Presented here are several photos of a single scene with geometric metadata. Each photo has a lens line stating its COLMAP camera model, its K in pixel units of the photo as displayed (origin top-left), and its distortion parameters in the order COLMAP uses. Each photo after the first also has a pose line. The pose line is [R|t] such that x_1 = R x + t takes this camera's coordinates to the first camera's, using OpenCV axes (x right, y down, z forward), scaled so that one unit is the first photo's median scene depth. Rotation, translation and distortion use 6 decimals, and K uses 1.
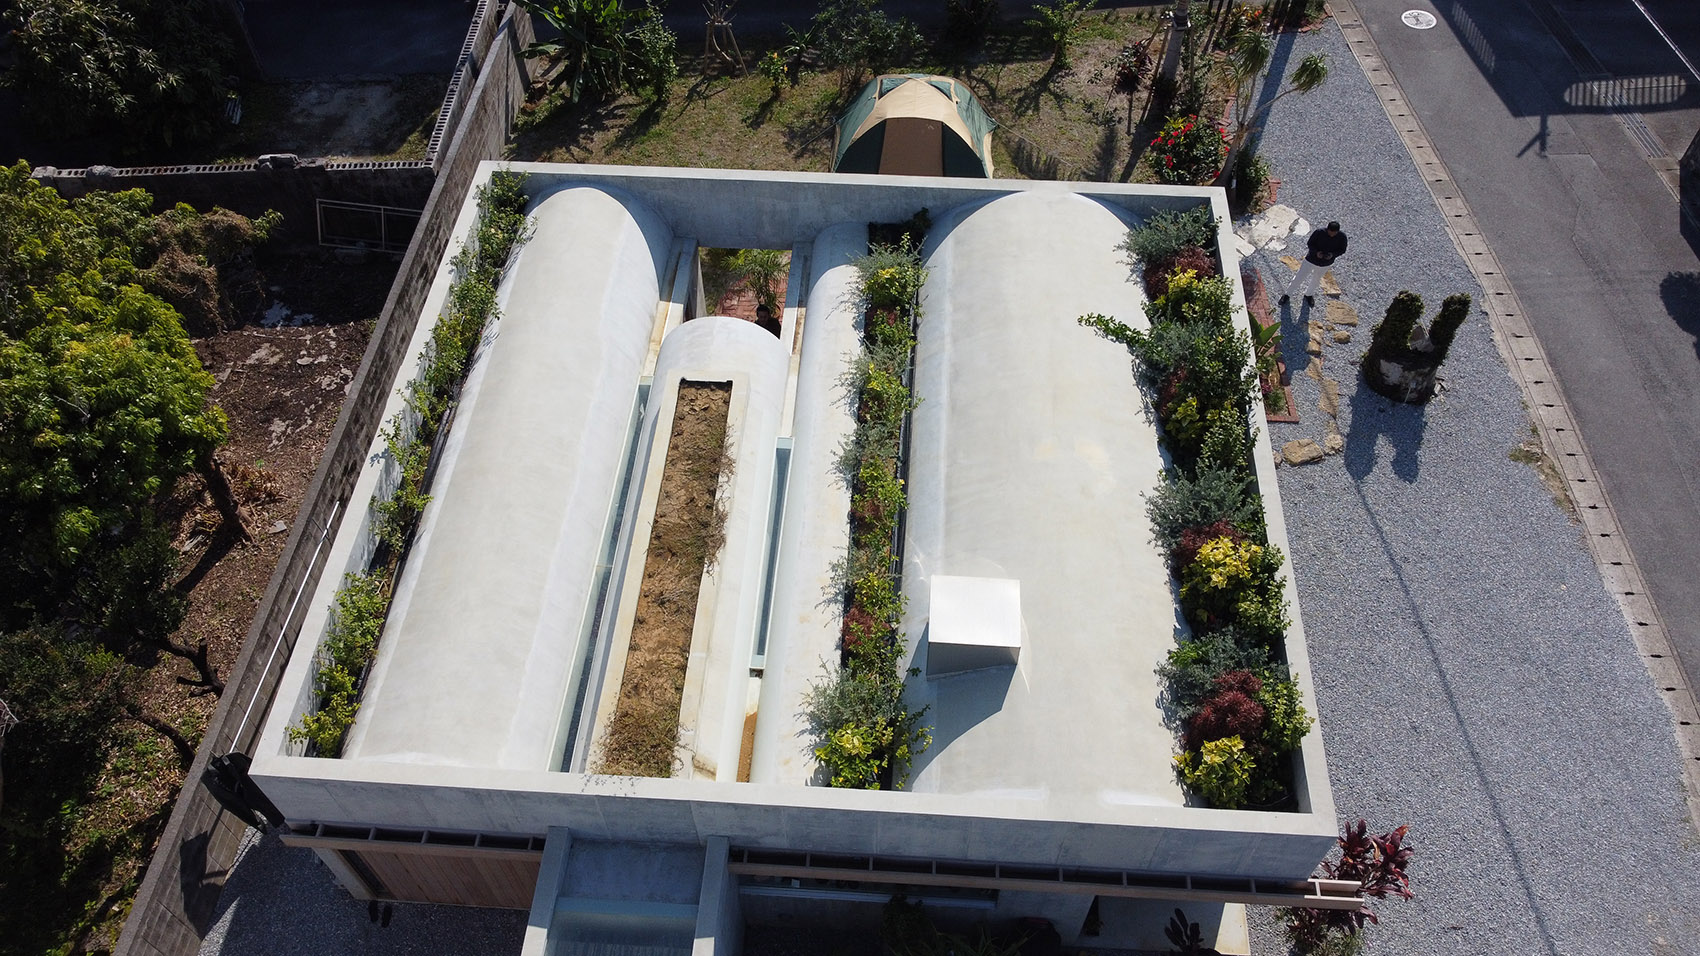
lens RADIAL K [[1290.6, 0, 849.9], [0, 1290.6, 467.5], [0, 0, 1]] dist [0.001766, -0.008935]
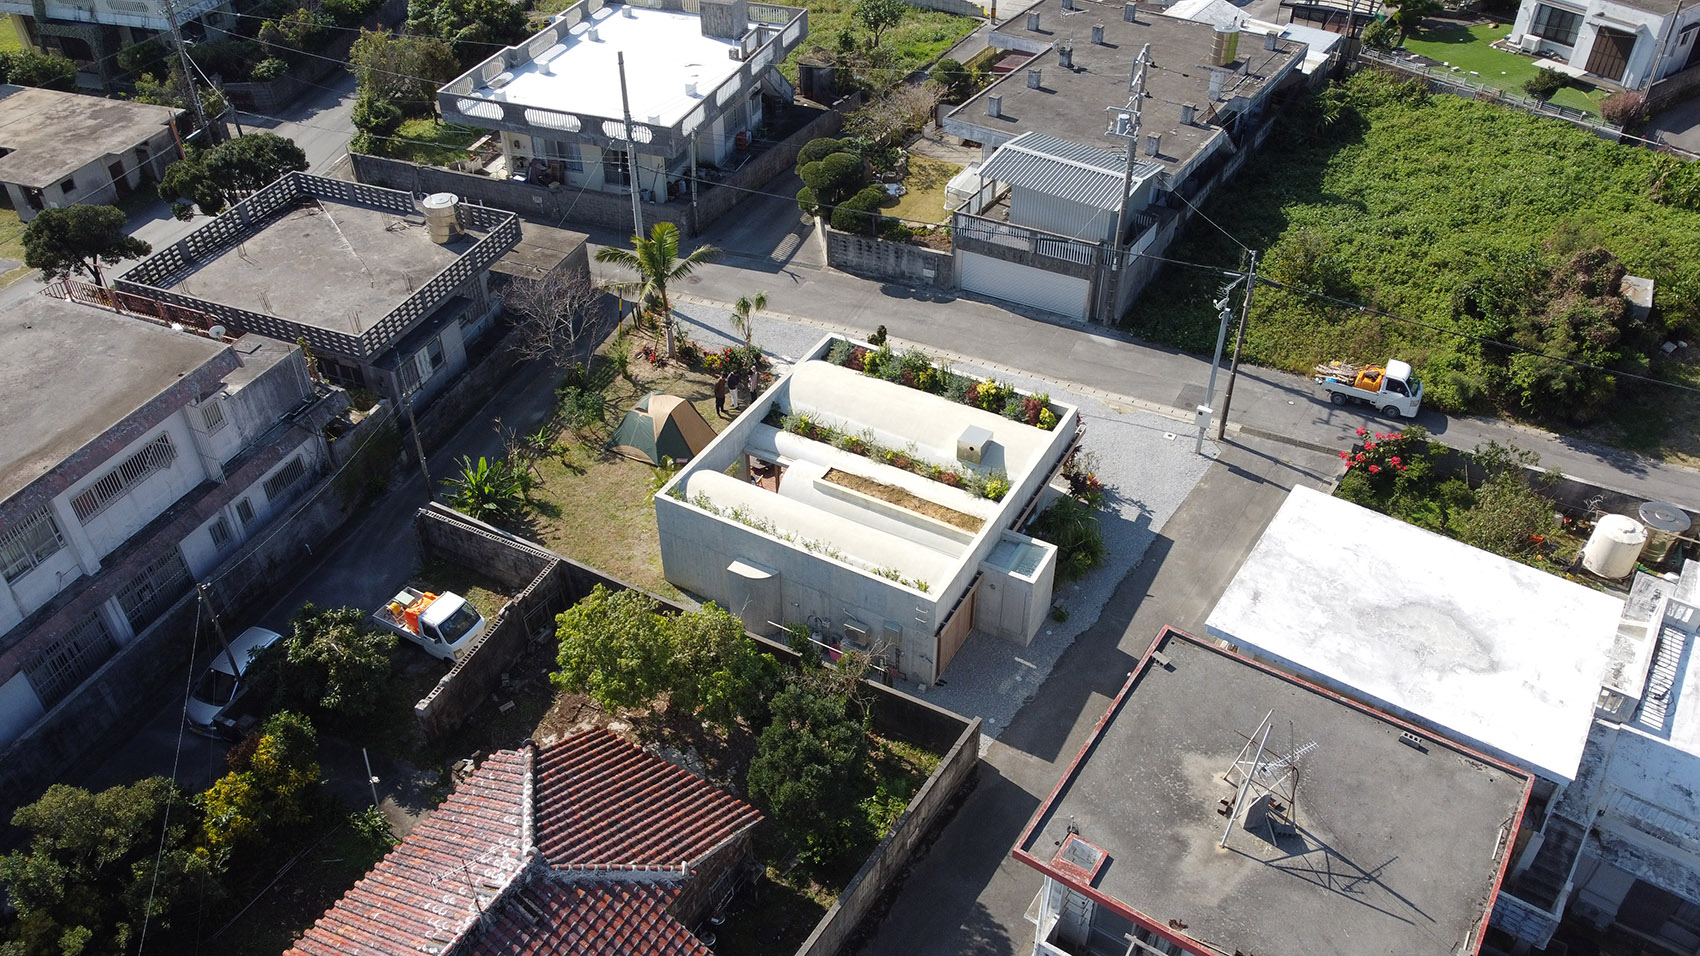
lens RADIAL K [[1312.6, 0, 850.0], [0, 1312.6, 478.0], [0, 0, 1]] dist [0.005199, 0.000257]
pose [[0.427717, -0.549246, 0.717905, -1.674450], [0.709673, 0.695948, 0.109635, -0.266804], [-0.559841, 0.462585, 0.687454, -0.658682]]
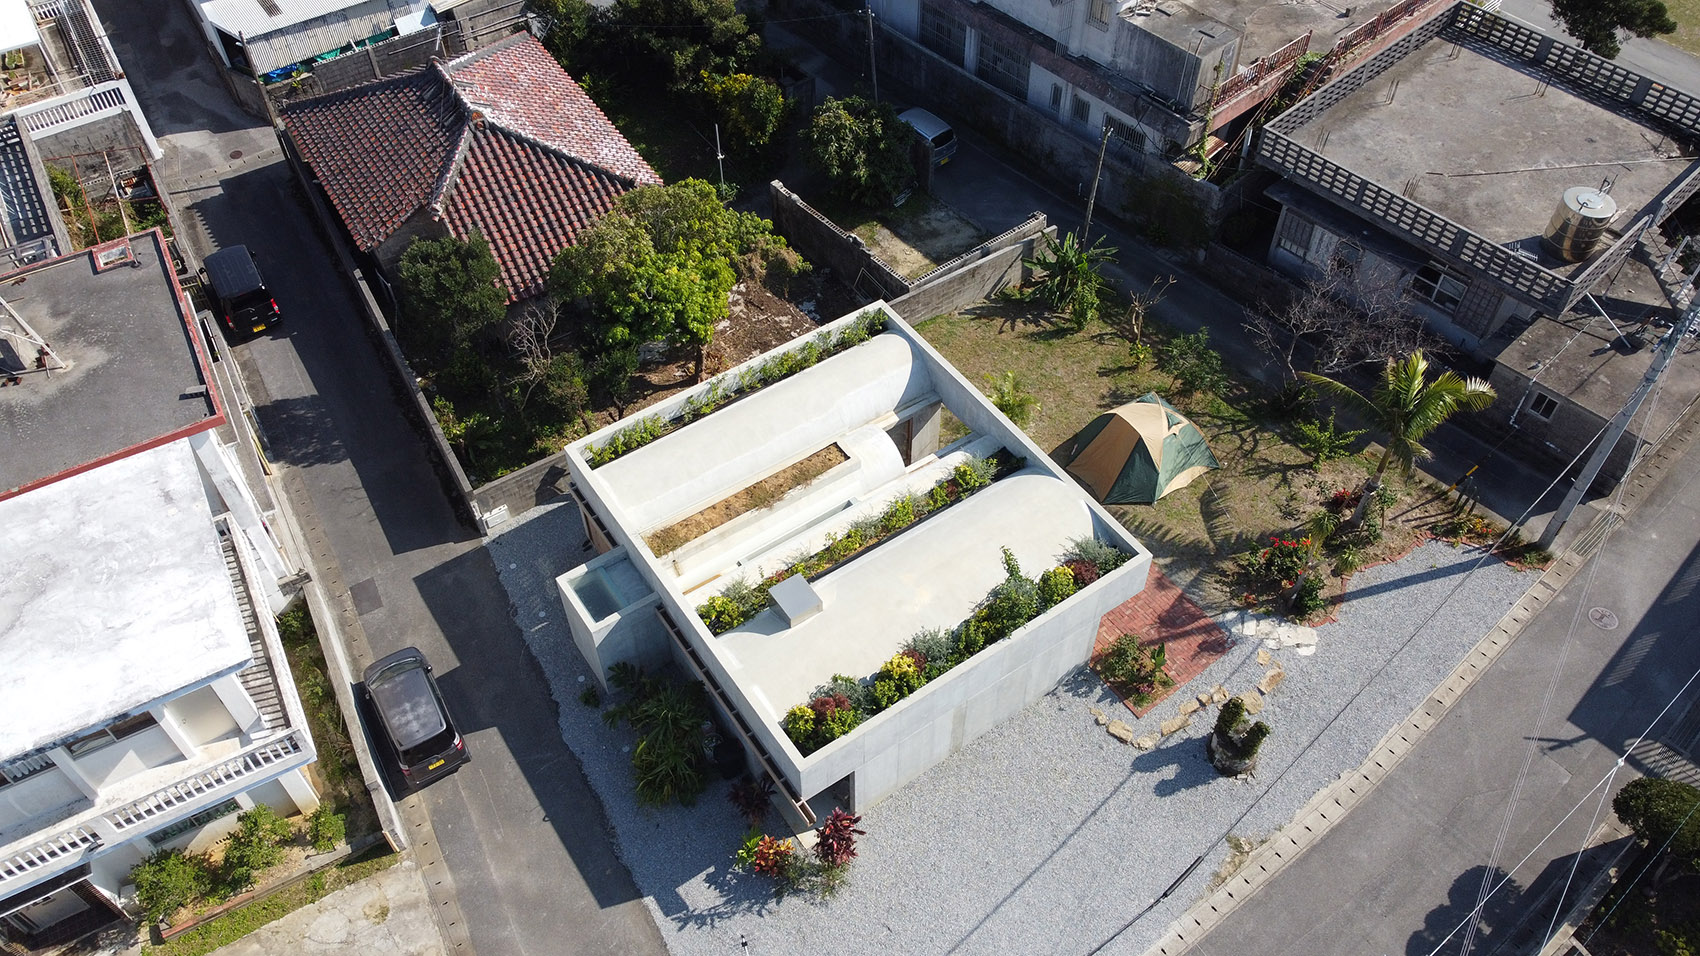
lens RADIAL K [[1290.6, 0, 849.9], [0, 1290.6, 467.5], [0, 0, 1]] dist [0.001766, -0.008935]
pose [[0.616823, 0.593795, -0.516660, 0.808469], [-0.616846, 0.772407, 0.151292, -0.306571], [0.488907, 0.225379, 0.842718, -0.555797]]
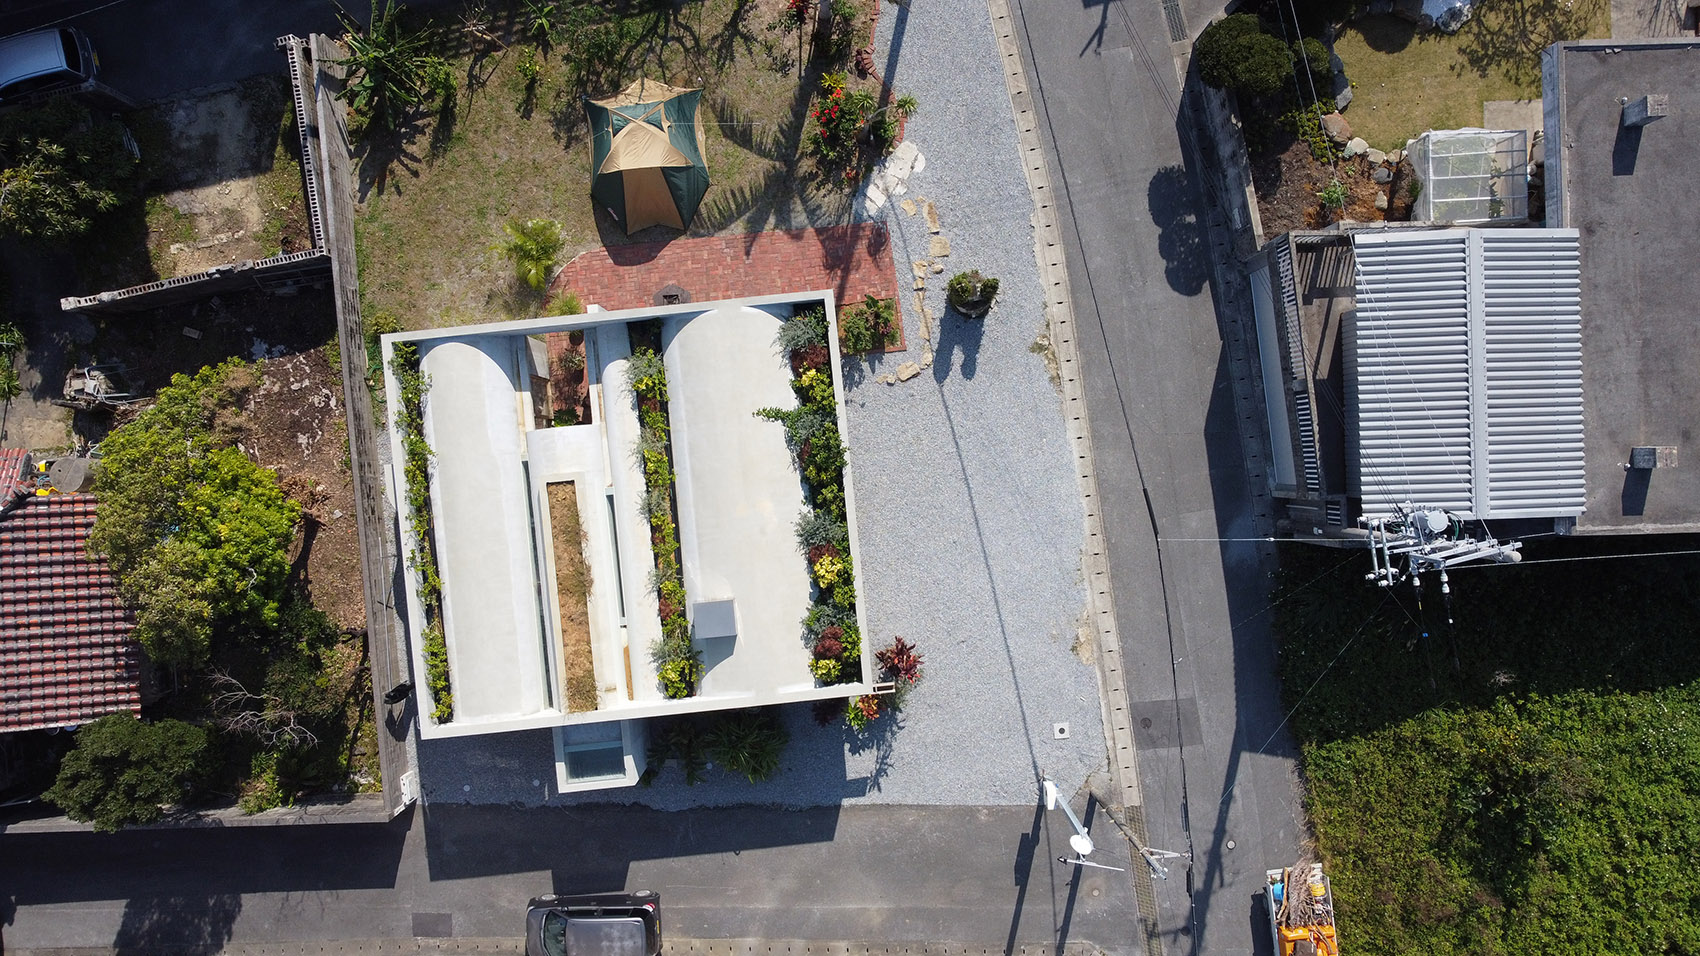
lens RADIAL K [[1290.6, 0, 849.9], [0, 1290.6, 467.5], [0, 0, 1]] dist [0.001766, -0.008935]
pose [[0.986541, -0.163429, 0.005273, 0.260745], [0.124938, 0.774213, 0.620471, -1.048805], [-0.105485, -0.611461, 0.784212, -0.437589]]
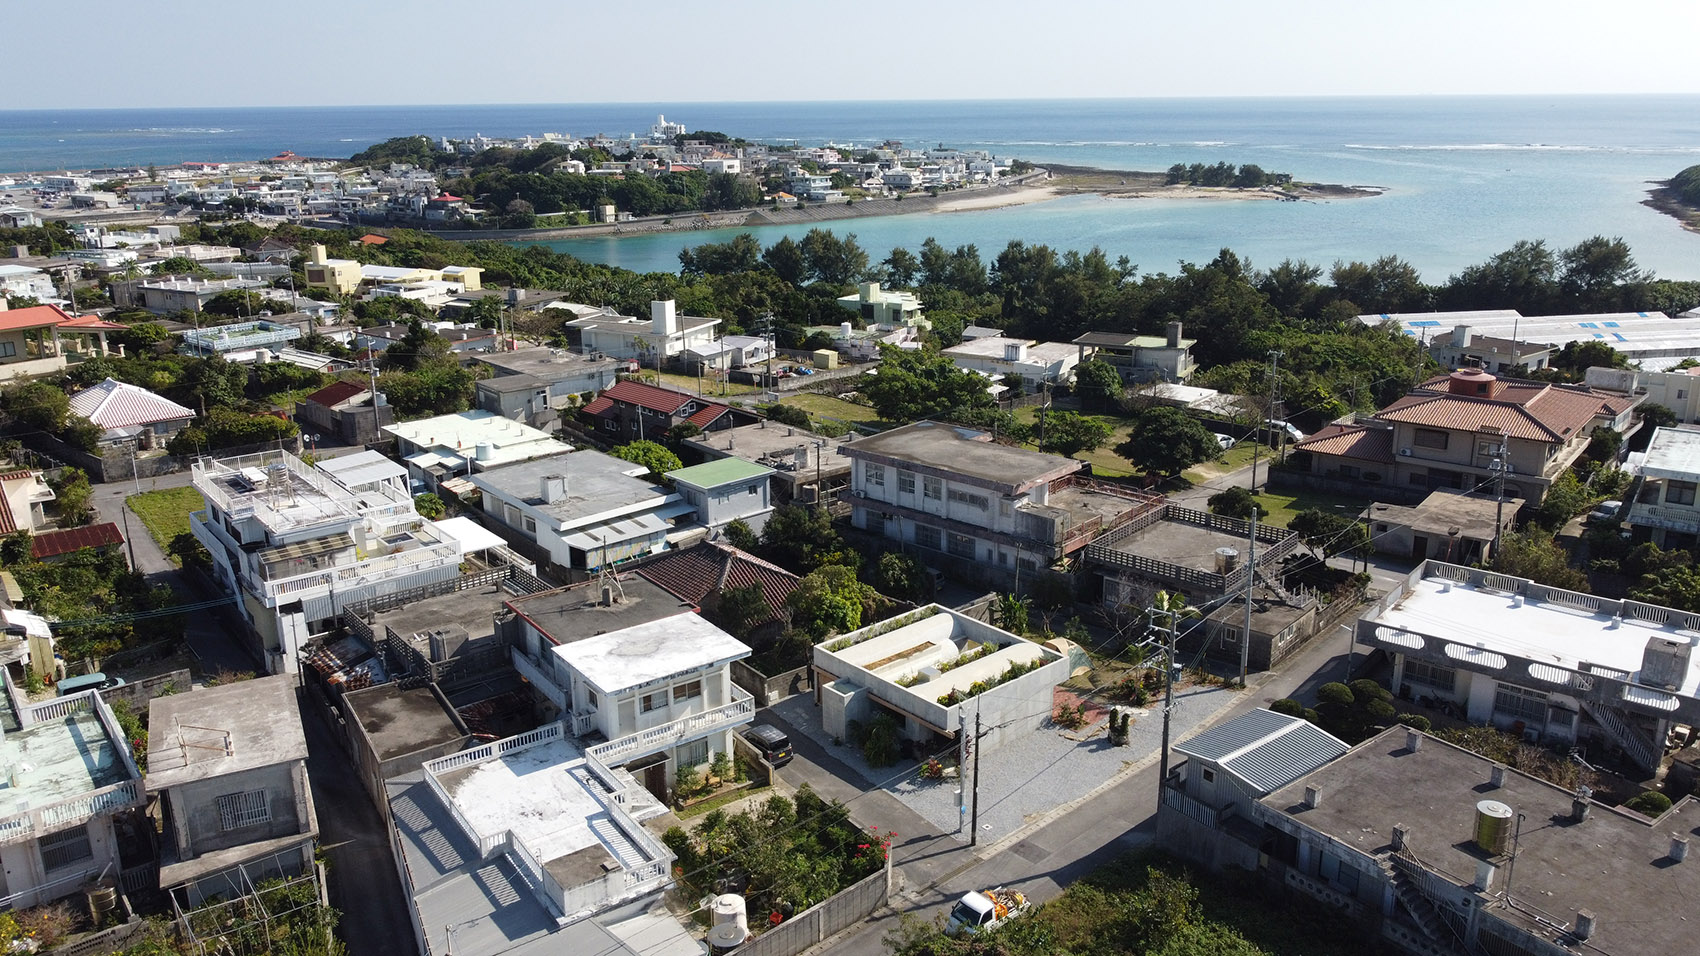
lens RADIAL K [[1290.6, 0, 849.9], [0, 1290.6, 467.5], [0, 0, 1]] dist [0.001766, -0.008935]
pose [[0.702746, 0.198193, -0.683277, 2.338283], [-0.555083, 0.753483, -0.352343, 1.079301], [0.445006, 0.626883, 0.639521, -2.120727]]
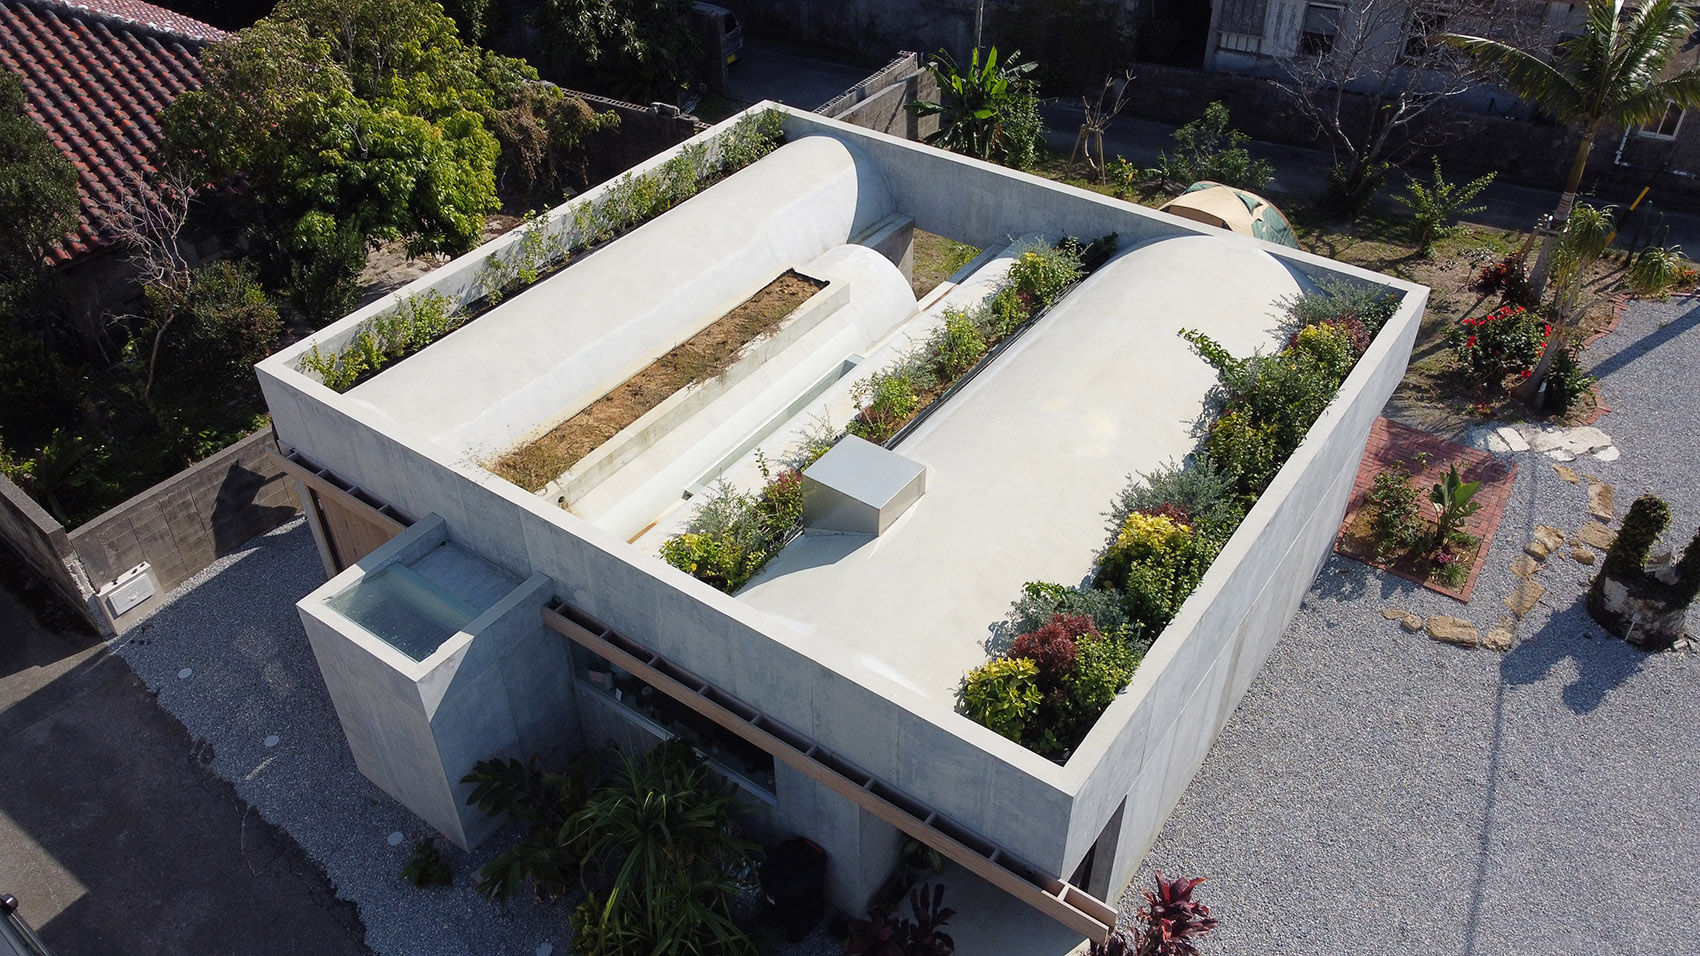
lens RADIAL K [[1290.6, 0, 849.9], [0, 1290.6, 467.5], [0, 0, 1]] dist [0.001766, -0.008935]
pose [[0.849736, 0.325358, -0.414839, 0.353100], [-0.412718, 0.900125, -0.139425, 0.180401], [0.328044, 0.289686, 0.899149, 0.102486]]
